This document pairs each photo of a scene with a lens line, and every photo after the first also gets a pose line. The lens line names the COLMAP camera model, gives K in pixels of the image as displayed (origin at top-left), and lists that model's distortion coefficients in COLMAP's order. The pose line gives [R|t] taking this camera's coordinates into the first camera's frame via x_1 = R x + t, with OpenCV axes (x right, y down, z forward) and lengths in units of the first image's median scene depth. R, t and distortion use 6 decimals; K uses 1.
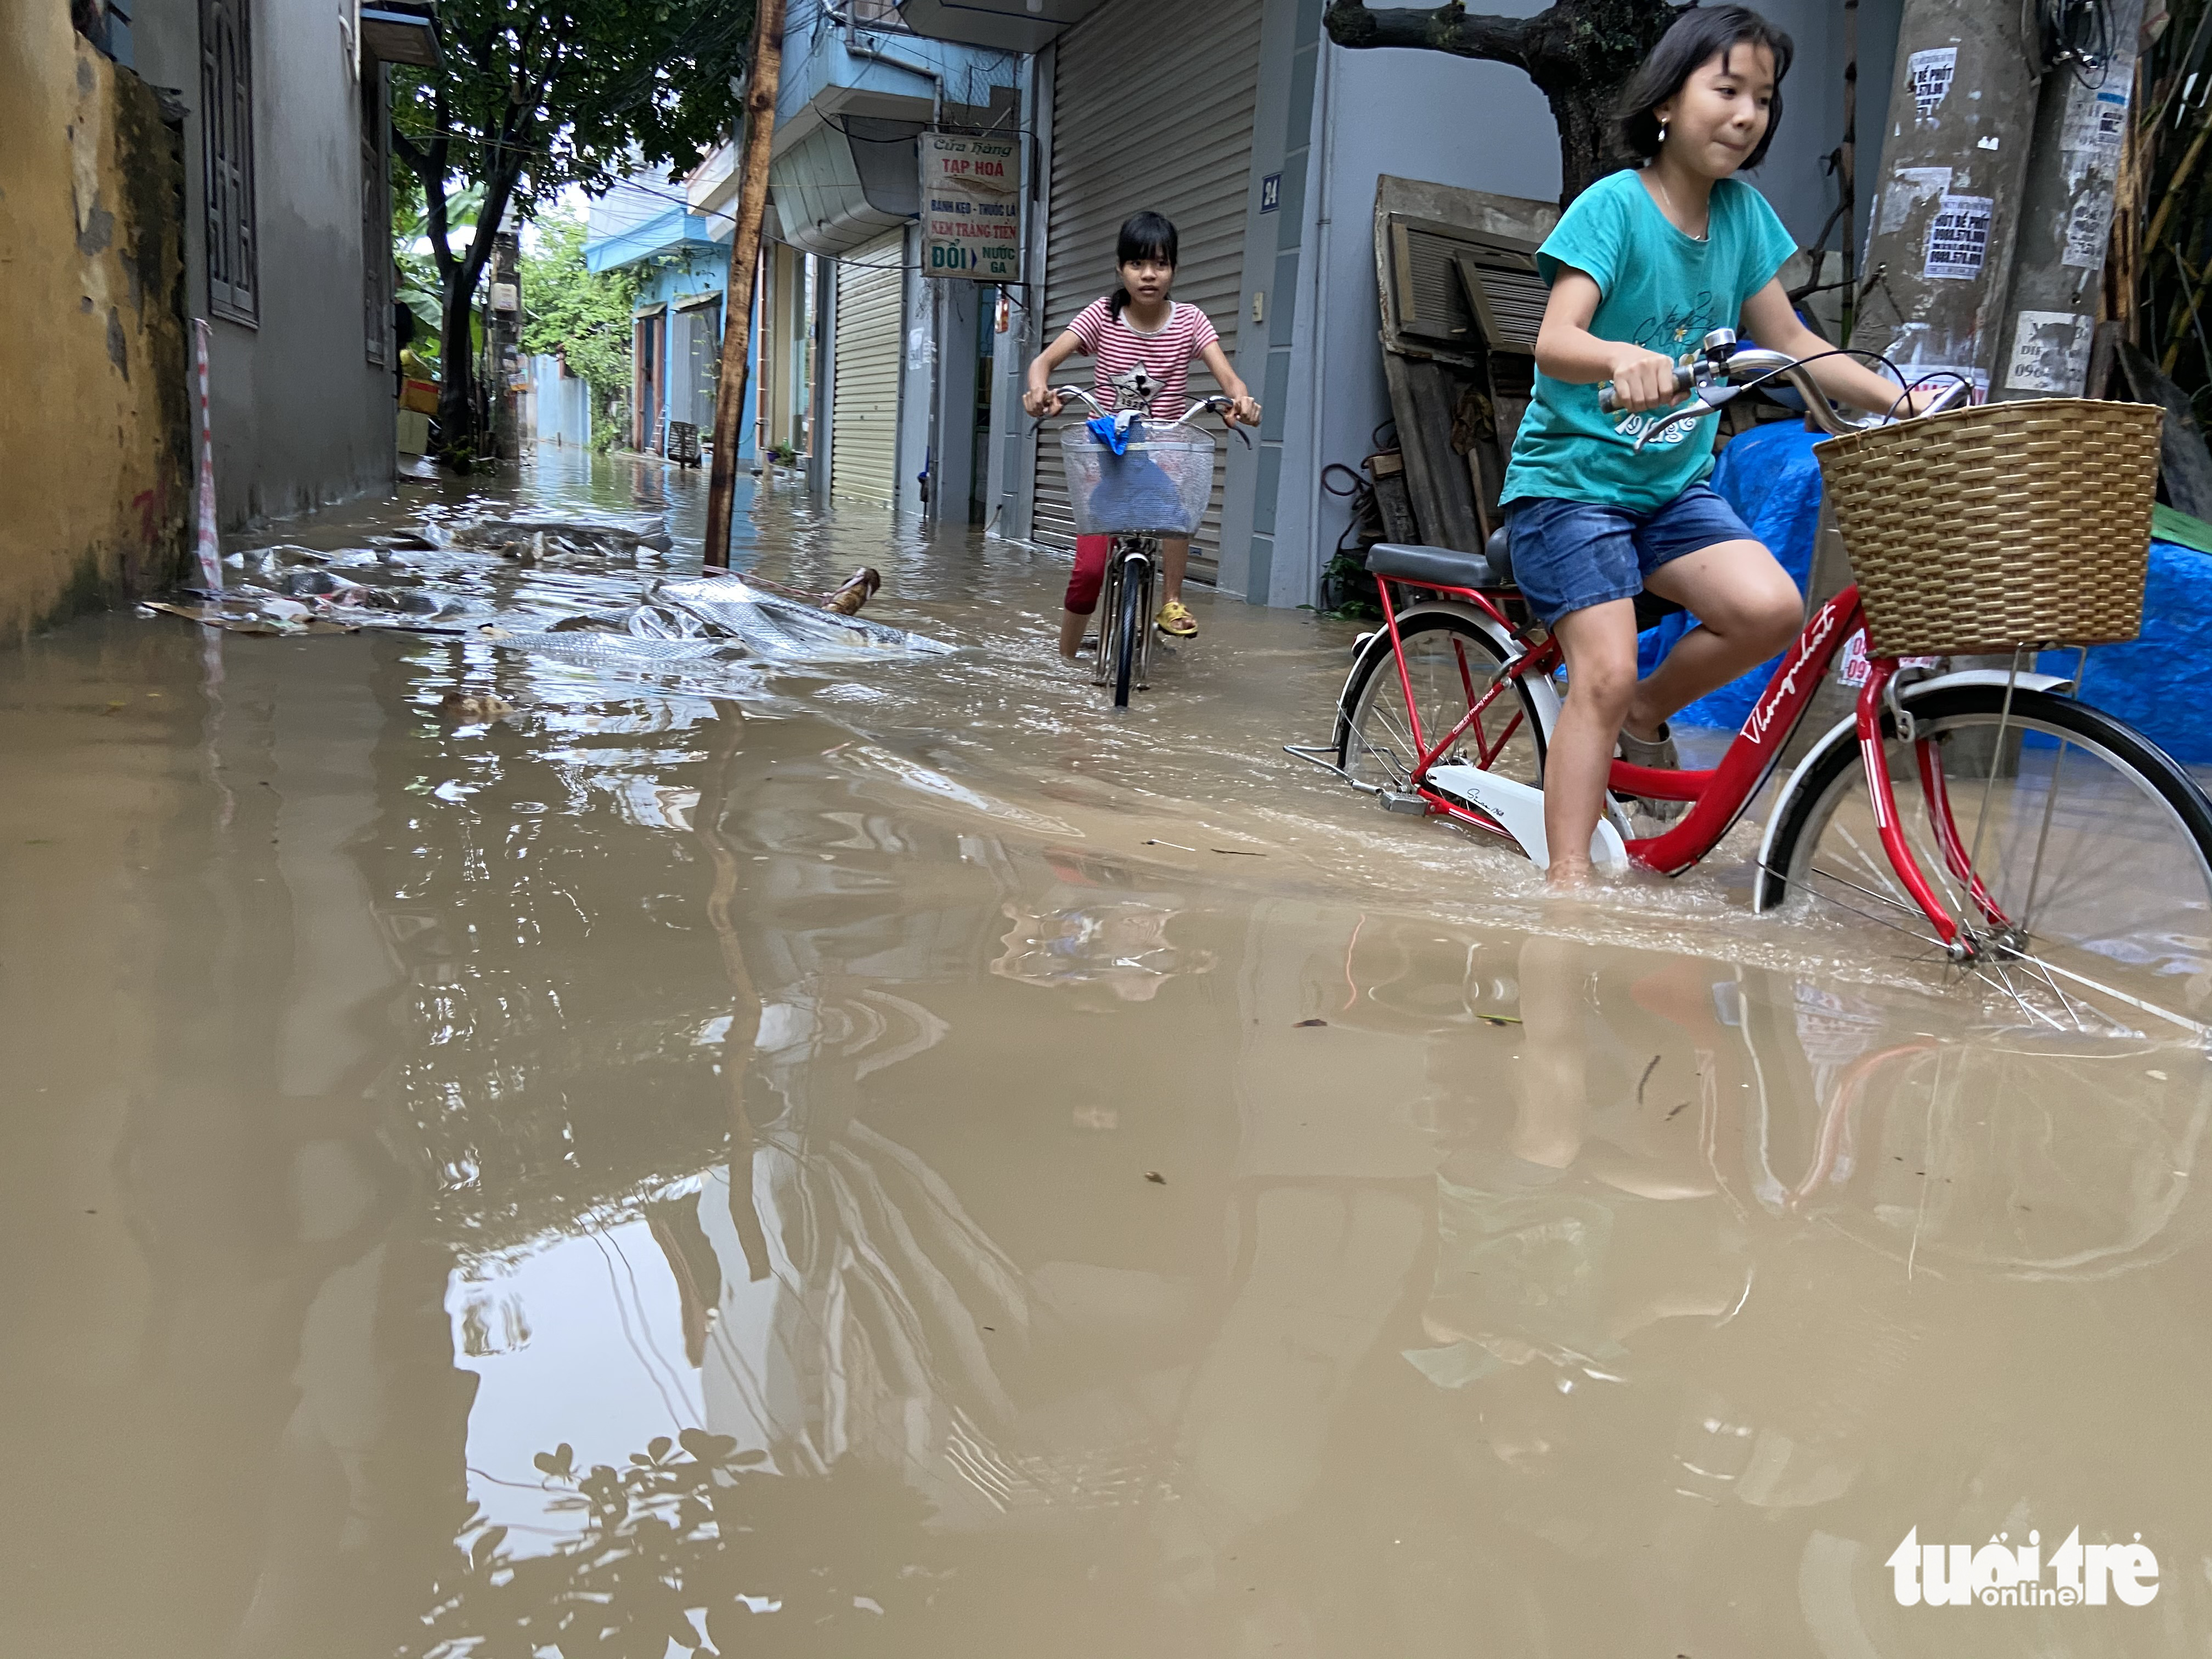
lens RADIAL K [[1679.1, 0, 1106.0], [0, 1679.1, 829.5], [0, 0, 1]] dist [0.035182, -0.006599]
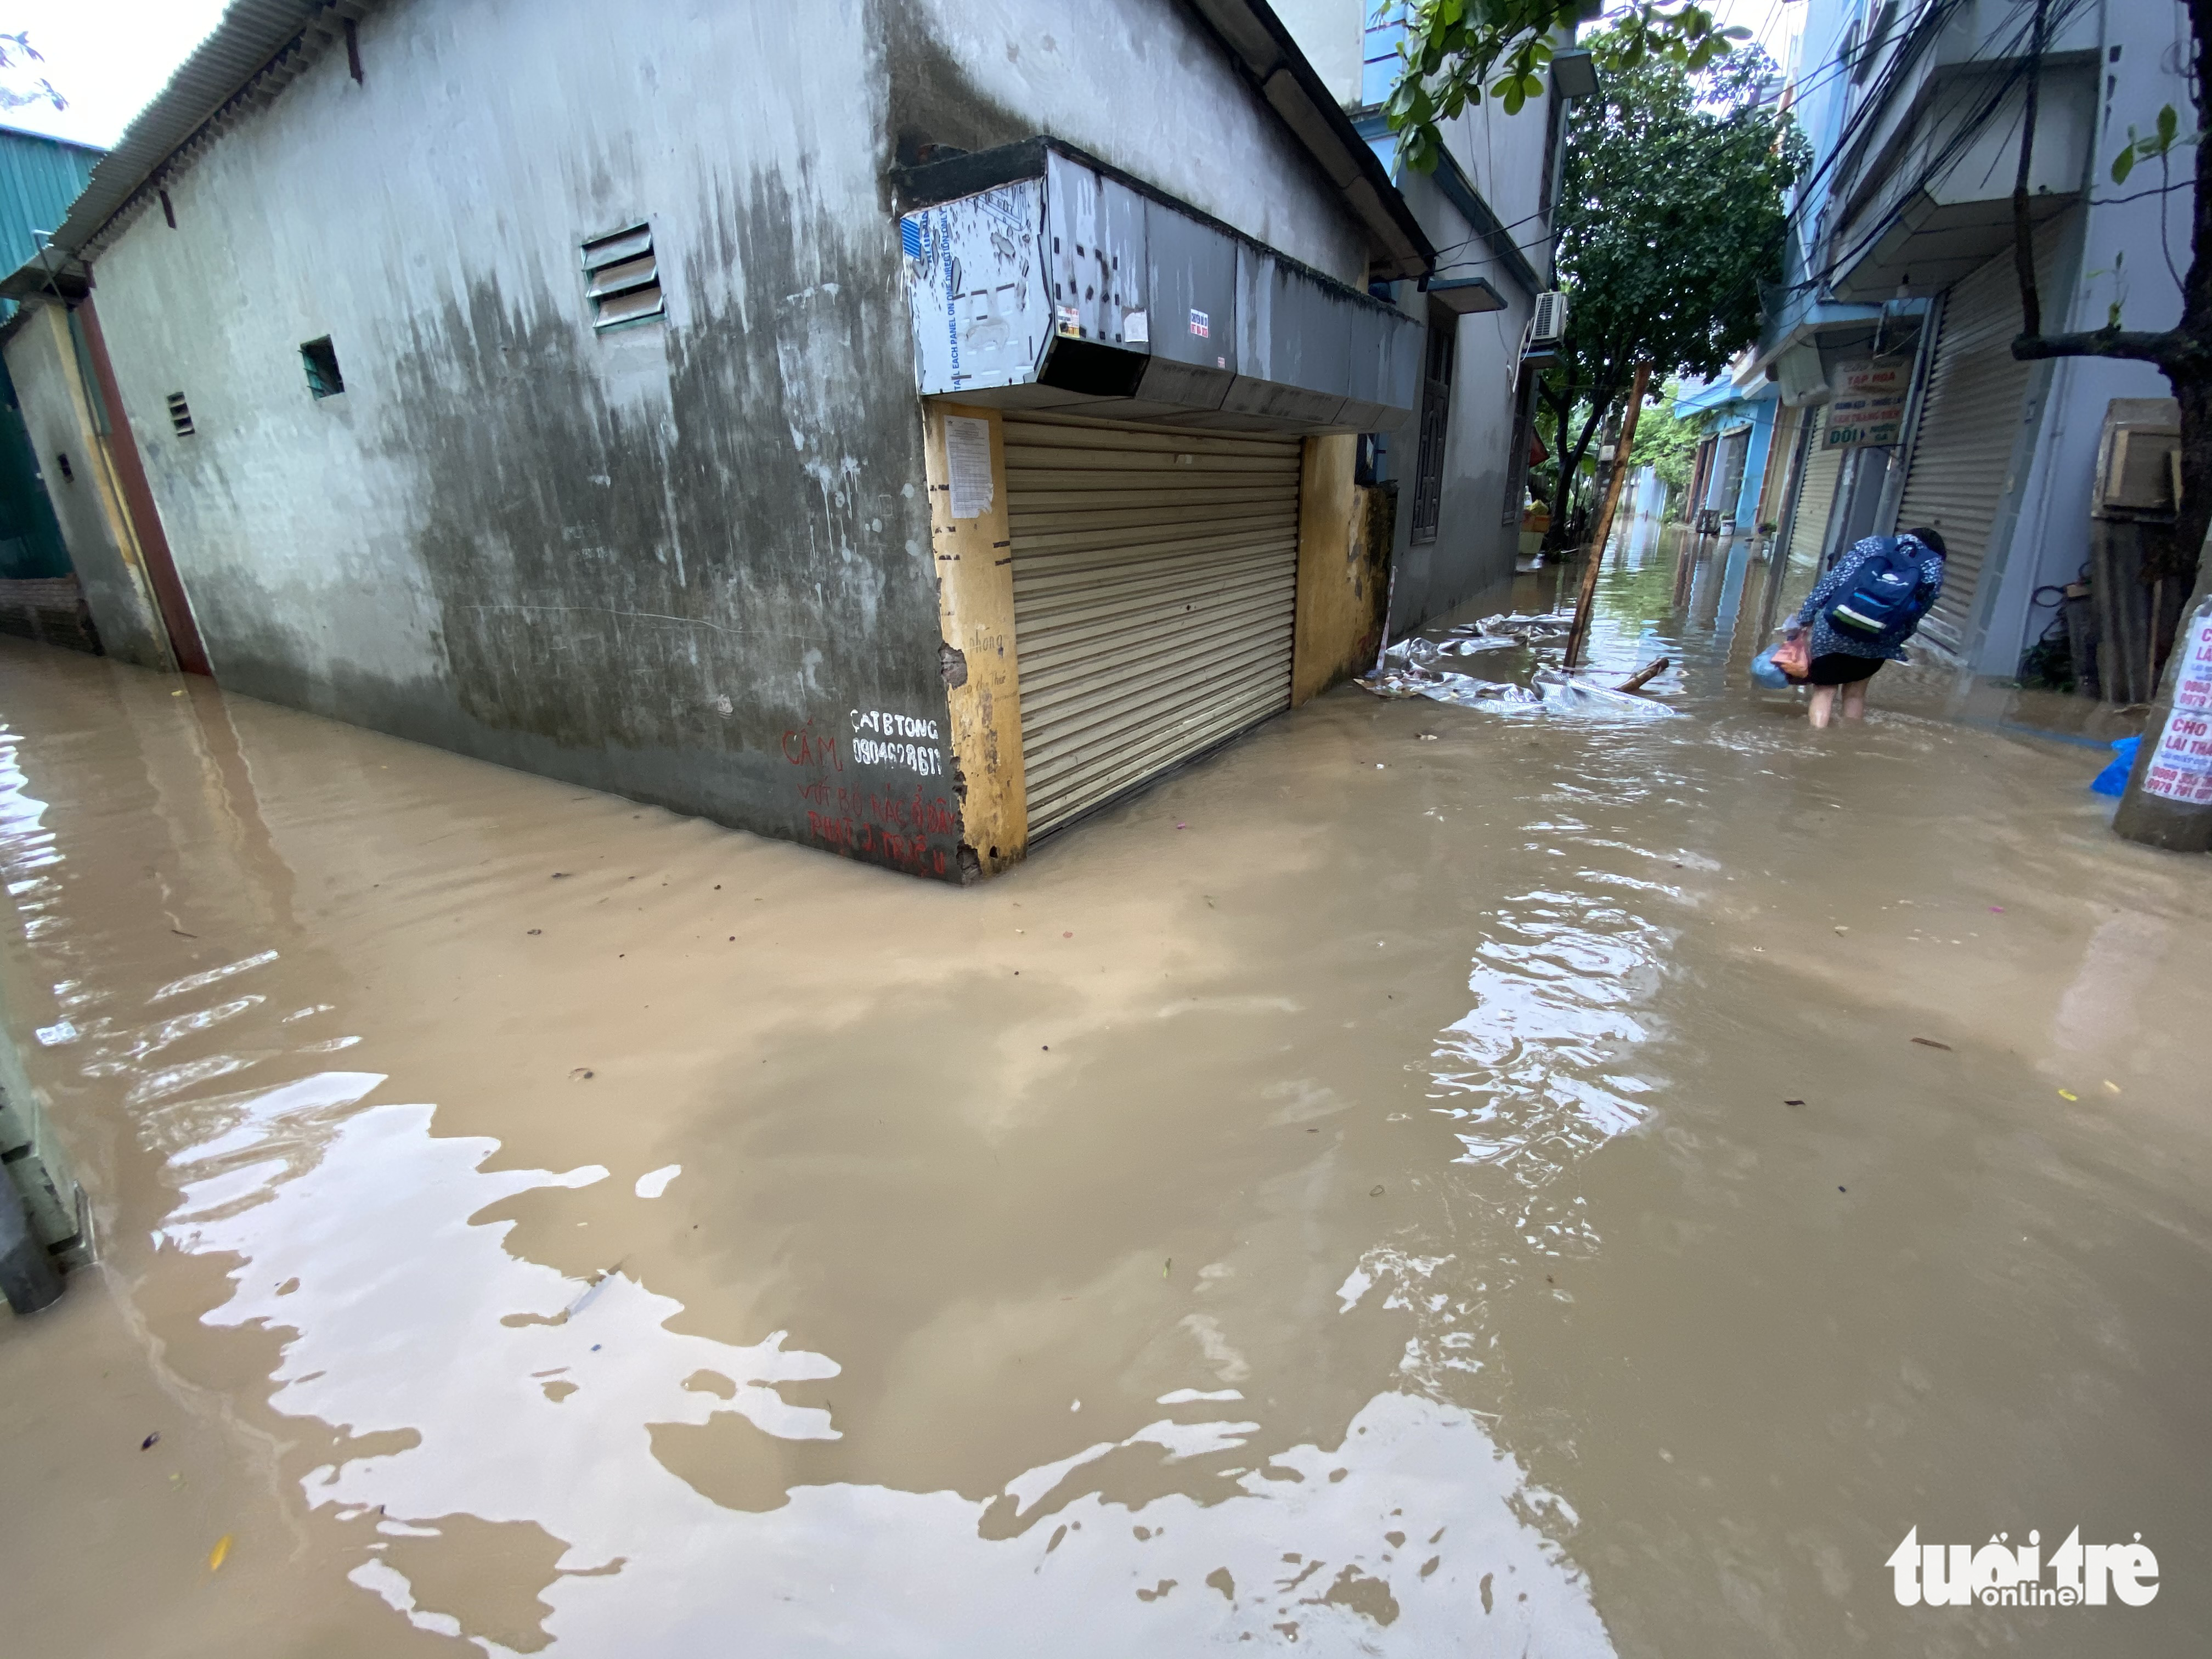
lens RADIAL K [[972.2, 0, 1106.0], [0, 972.2, 829.5], [0, 0, 1]] dist [-0.000218, -0.000041]
pose [[0.661504, 0.168060, -0.730868, 0.191733], [-0.075421, 0.984534, 0.158126, -0.052908], [0.746139, -0.049479, 0.663949, -0.202712]]
